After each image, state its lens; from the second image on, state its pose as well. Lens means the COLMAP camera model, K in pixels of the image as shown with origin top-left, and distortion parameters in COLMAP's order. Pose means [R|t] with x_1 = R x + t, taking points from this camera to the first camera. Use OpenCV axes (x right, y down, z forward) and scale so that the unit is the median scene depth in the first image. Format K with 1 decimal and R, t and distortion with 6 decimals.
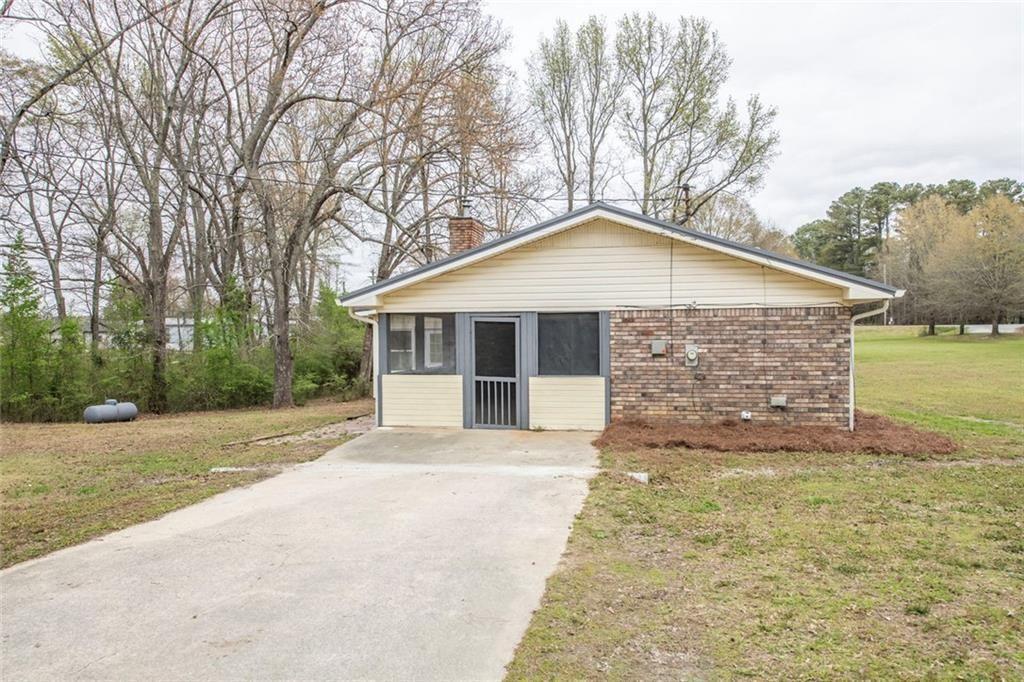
lens RADIAL K [[699.7, 0, 512.0], [0, 699.7, 341.0], [0, 0, 1]] dist [0.021847, 0.000711]
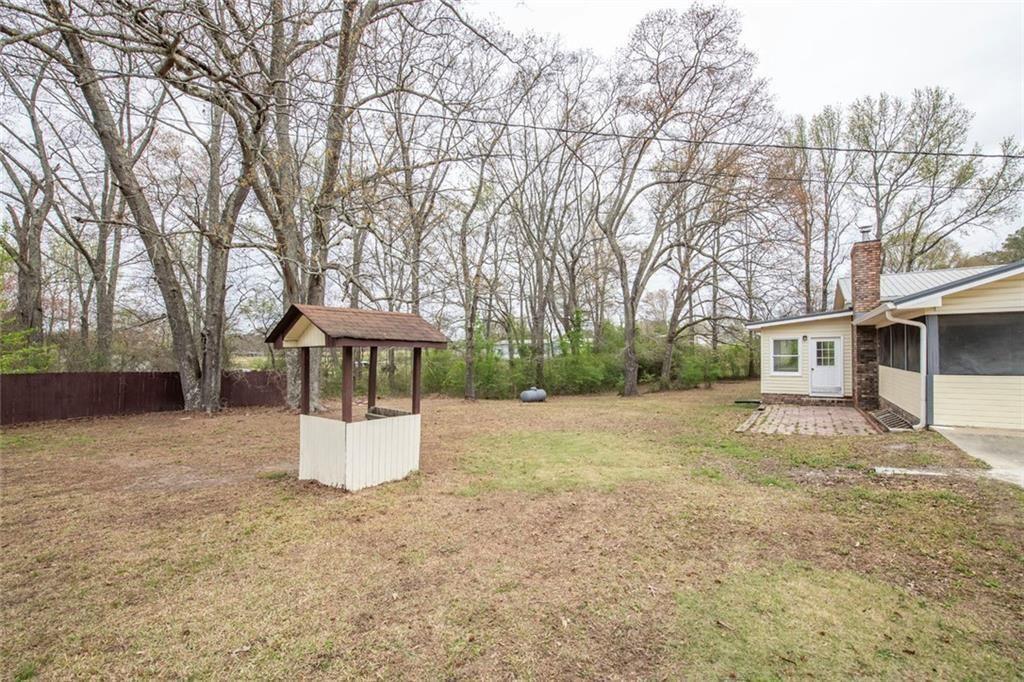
lens RADIAL K [[422.3, 0, 512.0], [0, 422.3, 341.0], [0, 0, 1]] dist [-0.002234, -0.000356]
pose [[0.923878, -0.015703, -0.382366, -0.222227], [0.004048, 0.999503, -0.031265, 0.006542], [0.382667, 0.027337, 0.923482, 0.081679]]
